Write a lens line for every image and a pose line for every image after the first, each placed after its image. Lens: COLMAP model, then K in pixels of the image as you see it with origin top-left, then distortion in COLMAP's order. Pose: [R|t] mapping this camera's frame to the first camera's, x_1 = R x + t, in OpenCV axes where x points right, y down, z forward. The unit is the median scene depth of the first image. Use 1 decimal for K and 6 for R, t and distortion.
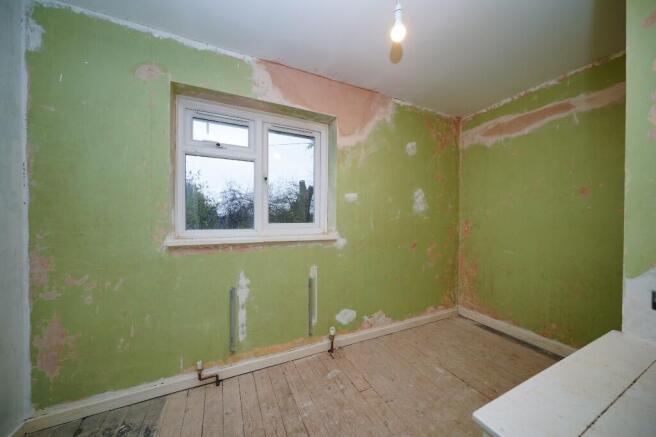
lens RADIAL K [[222.4, 0, 327.6], [0, 222.4, 220.1], [0, 0, 1]] dist [-0.000290, 0.000021]
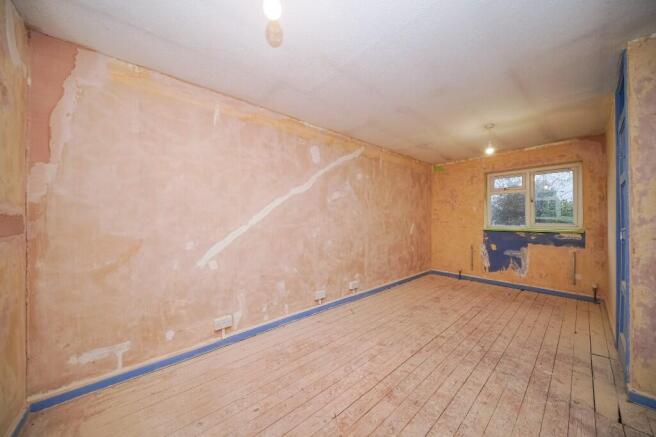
lens RADIAL K [[222.4, 0, 326.8], [0, 222.4, 217.3], [0, 0, 1]] dist [-0.000290, 0.000021]
pose [[0.268638, 0.001215, -0.963240, 1.147281], [0.002722, 0.999994, 0.002020, -0.038023], [0.963237, -0.003164, 0.268633, -1.309238]]
